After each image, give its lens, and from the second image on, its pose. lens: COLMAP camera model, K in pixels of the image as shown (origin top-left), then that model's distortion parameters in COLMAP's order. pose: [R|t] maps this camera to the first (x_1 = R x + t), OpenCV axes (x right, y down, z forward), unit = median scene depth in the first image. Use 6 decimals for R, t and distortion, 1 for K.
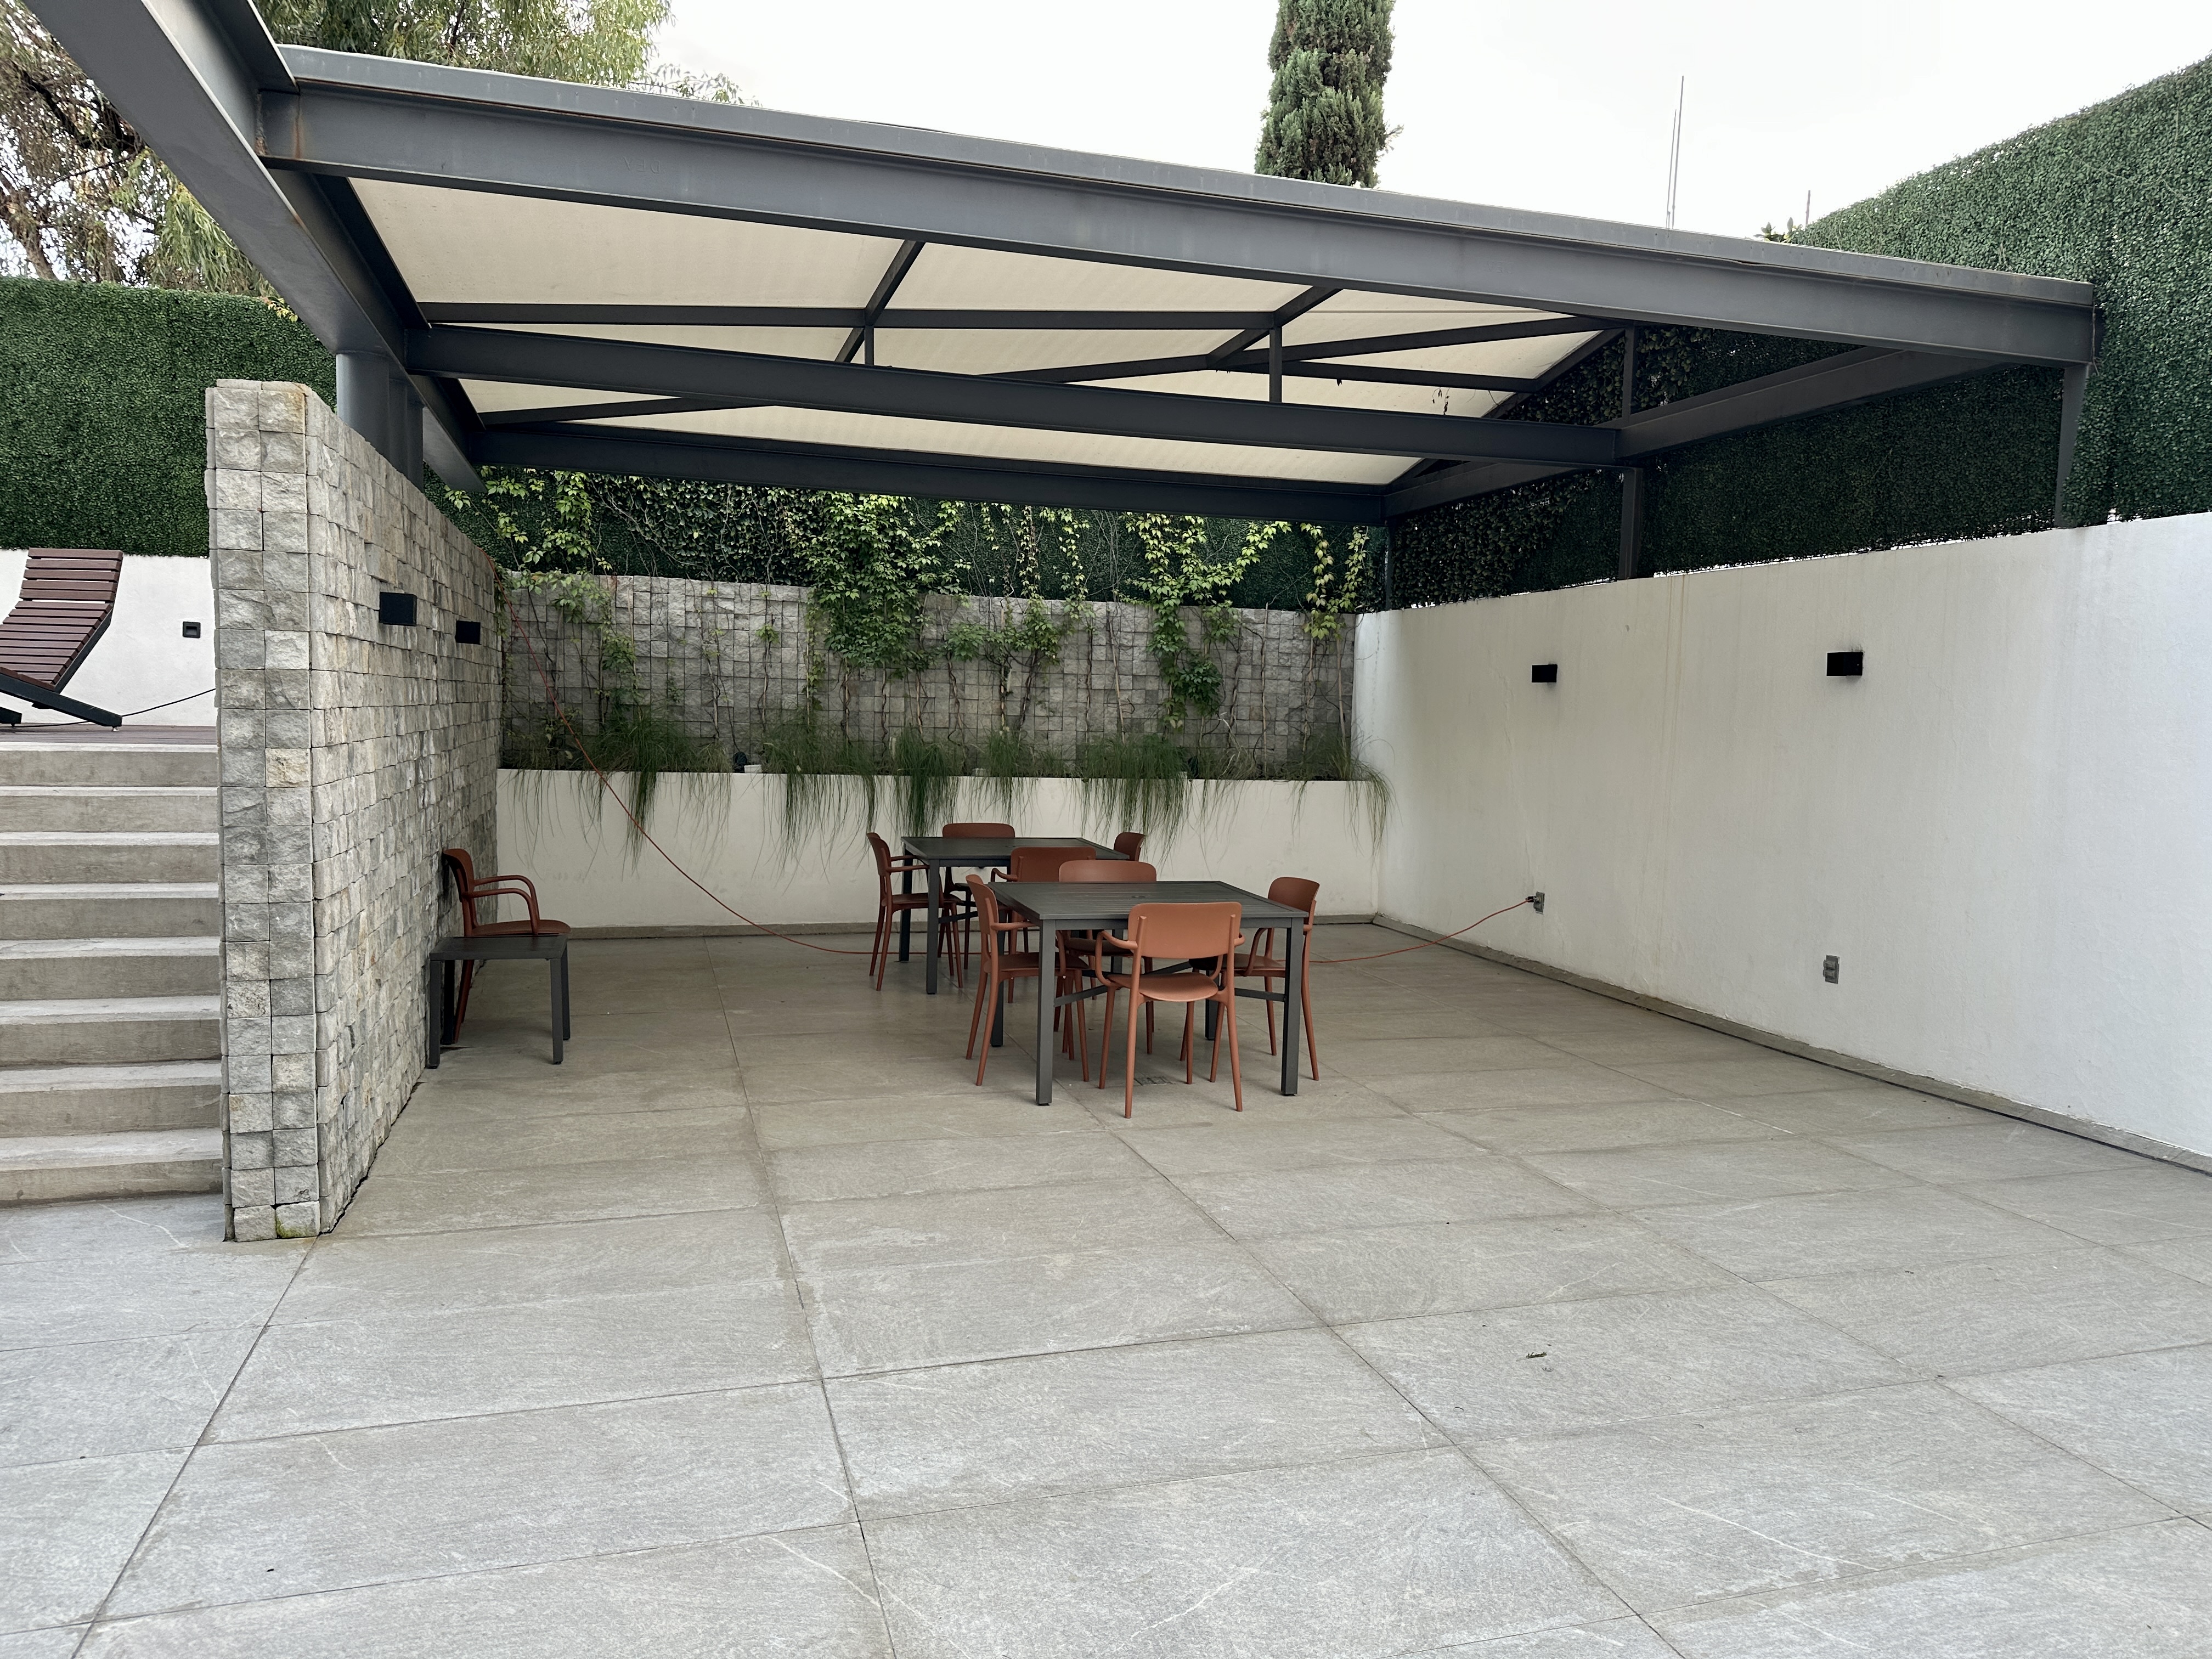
lens RADIAL K [[1560.5, 0, 1106.3], [0, 1560.5, 840.3], [0, 0, 1]] dist [-0.003507, 0.000736]
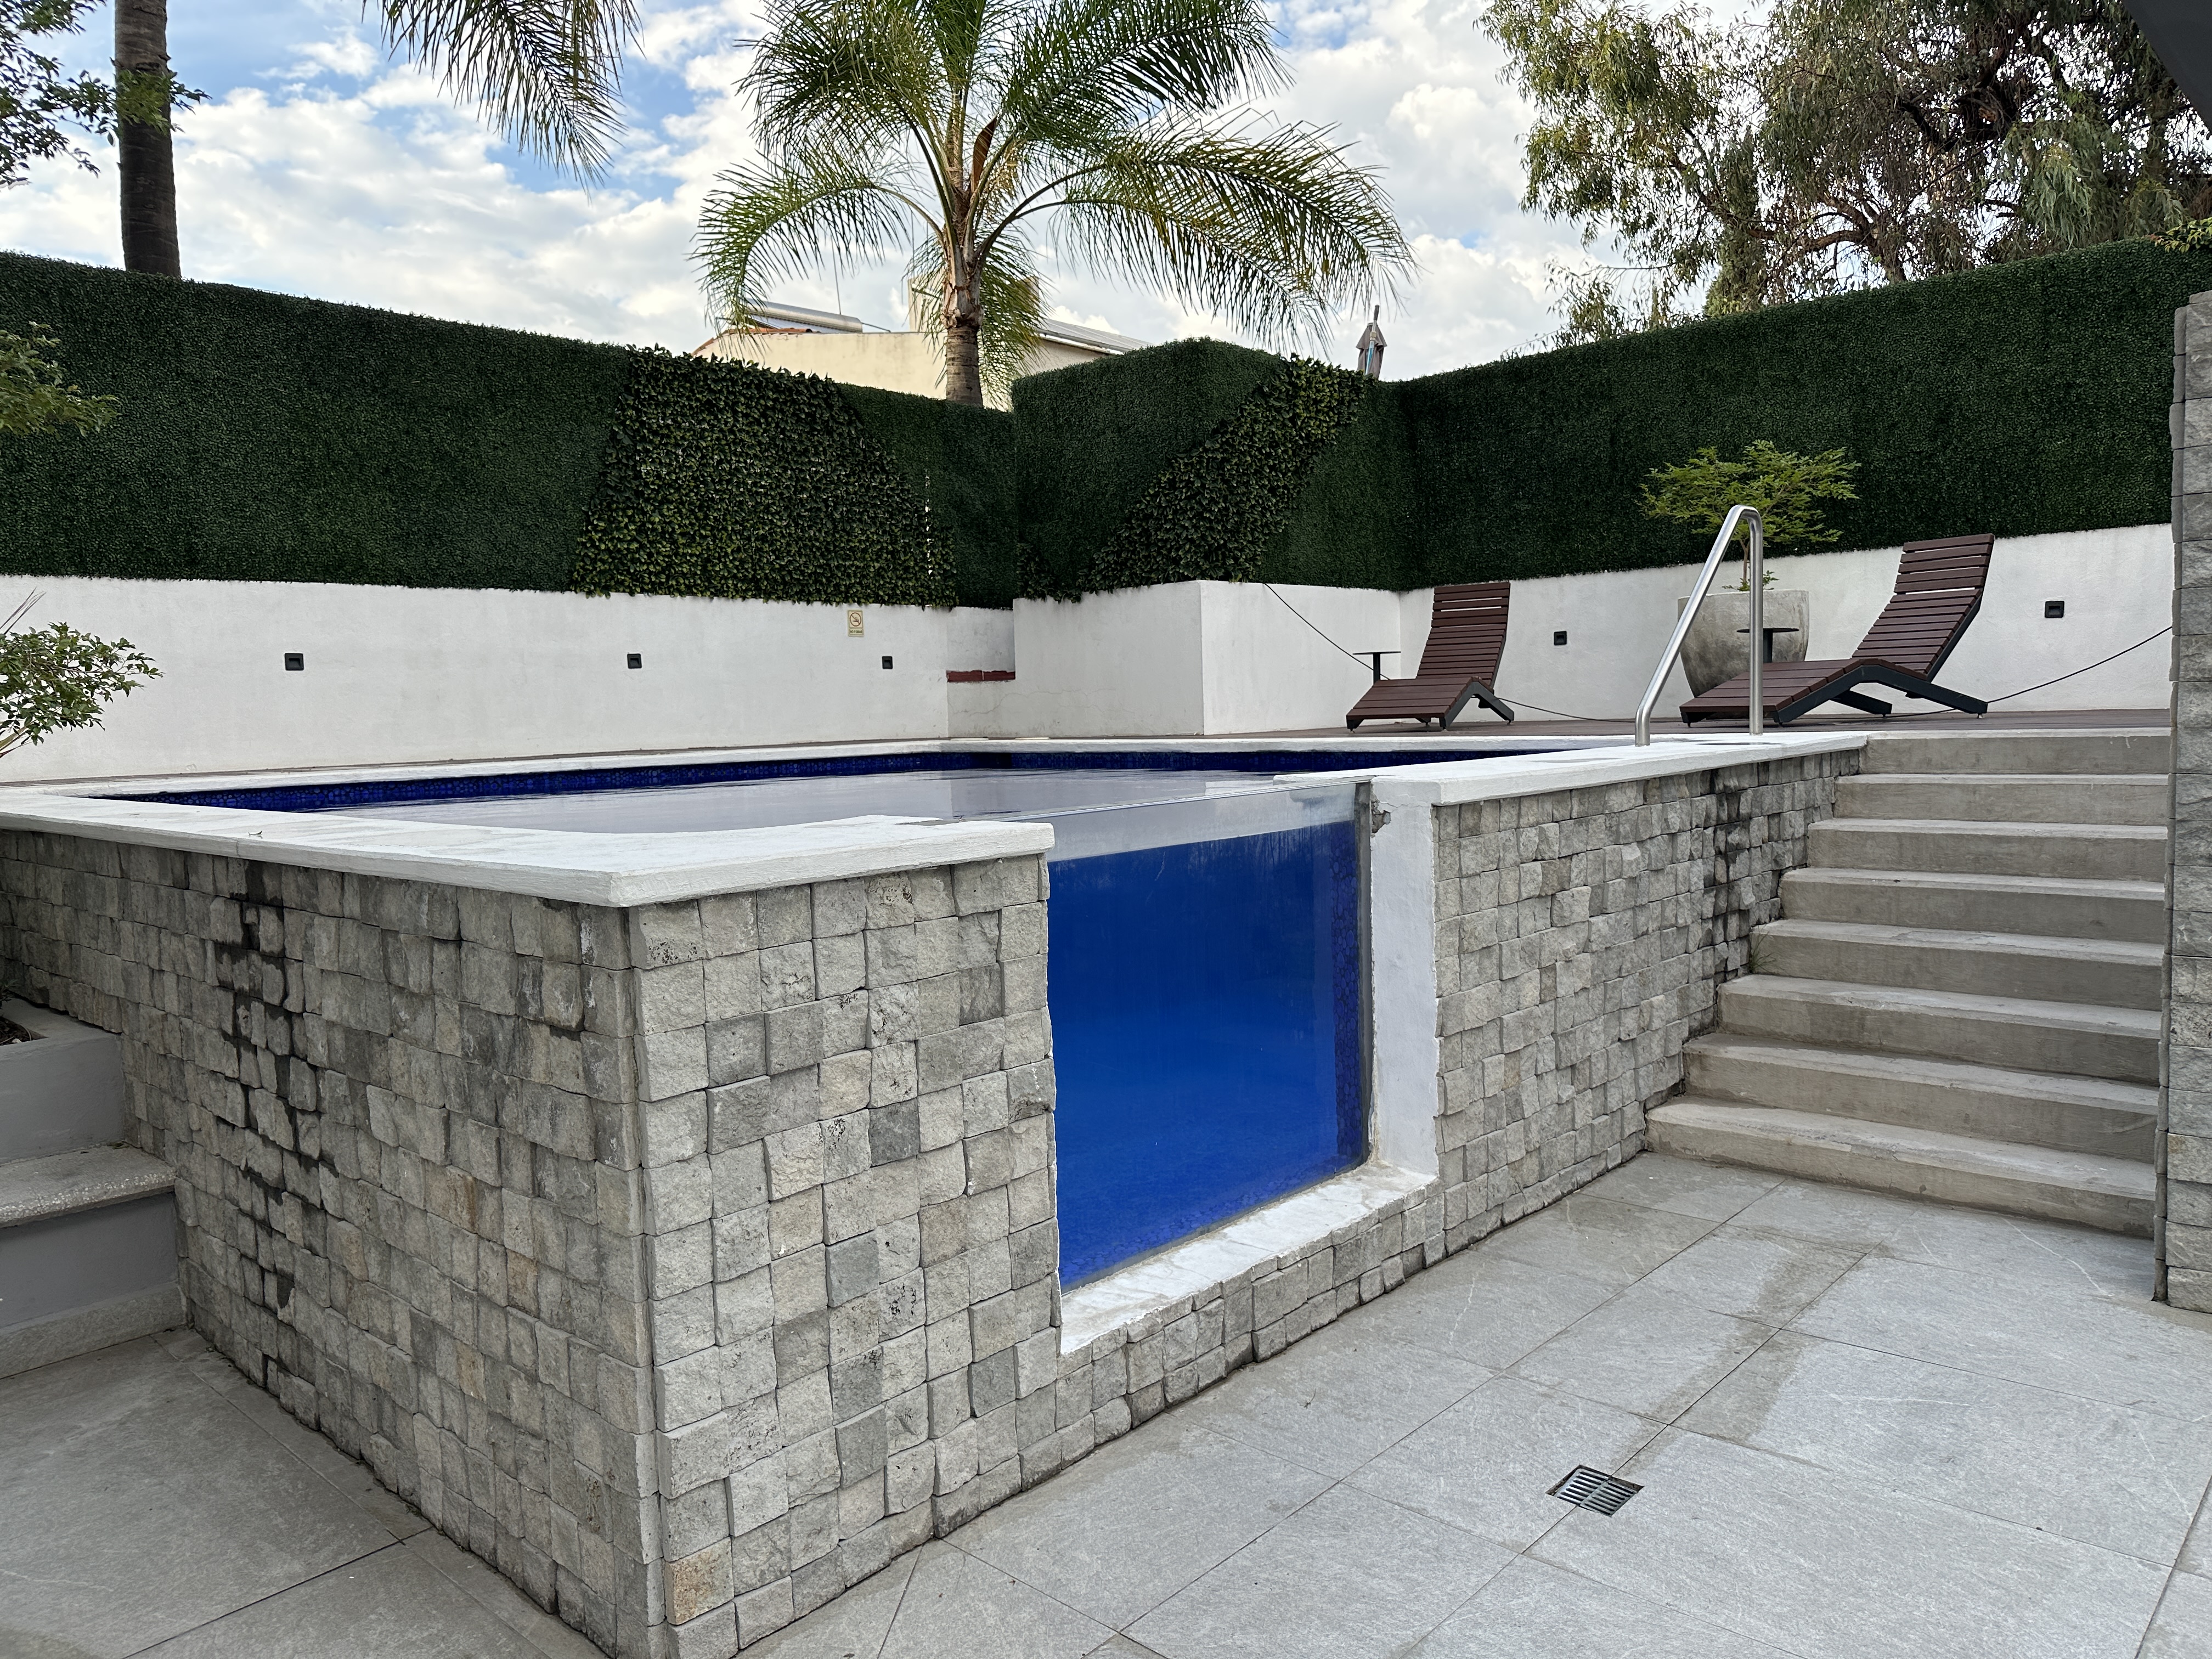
lens RADIAL K [[1560.5, 0, 1108.6], [0, 1560.5, 825.9], [0, 0, 1]] dist [-0.003507, 0.000736]
pose [[0.500712, 0.027183, -0.865187, -0.107003], [-0.028796, 0.999477, 0.014737, -0.001159], [0.865135, 0.017535, 0.501233, 0.057829]]
